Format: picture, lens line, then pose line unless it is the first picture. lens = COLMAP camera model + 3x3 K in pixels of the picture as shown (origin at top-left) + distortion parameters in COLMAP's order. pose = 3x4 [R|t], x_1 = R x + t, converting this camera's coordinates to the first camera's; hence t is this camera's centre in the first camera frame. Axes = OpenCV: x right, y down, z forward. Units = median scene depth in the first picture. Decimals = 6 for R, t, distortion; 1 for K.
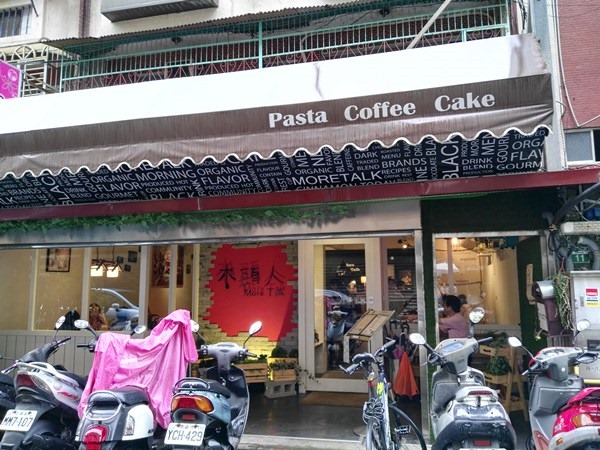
lens RADIAL K [[489.0, 0, 300.0], [0, 489.0, 225.0], [0, 0, 1]] dist [0.010603, -0.003347]
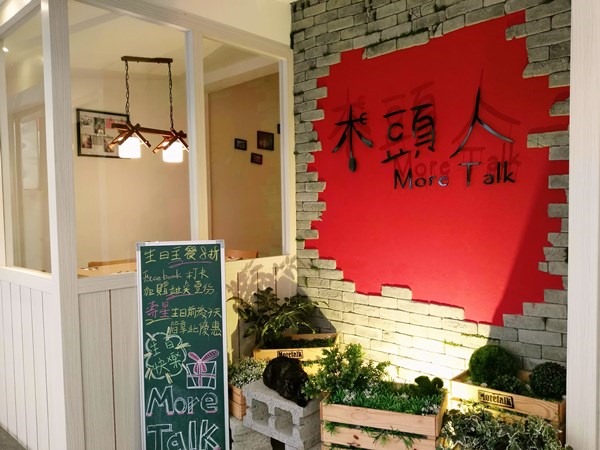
lens RADIAL K [[489.0, 0, 300.0], [0, 489.0, 225.0], [0, 0, 1]] dist [0.010603, -0.003347]
pose [[0.884426, 0.017143, -0.466366, -0.008179], [0.061780, 0.986229, 0.153415, 0.111877], [0.462573, -0.164496, 0.871187, 0.649704]]
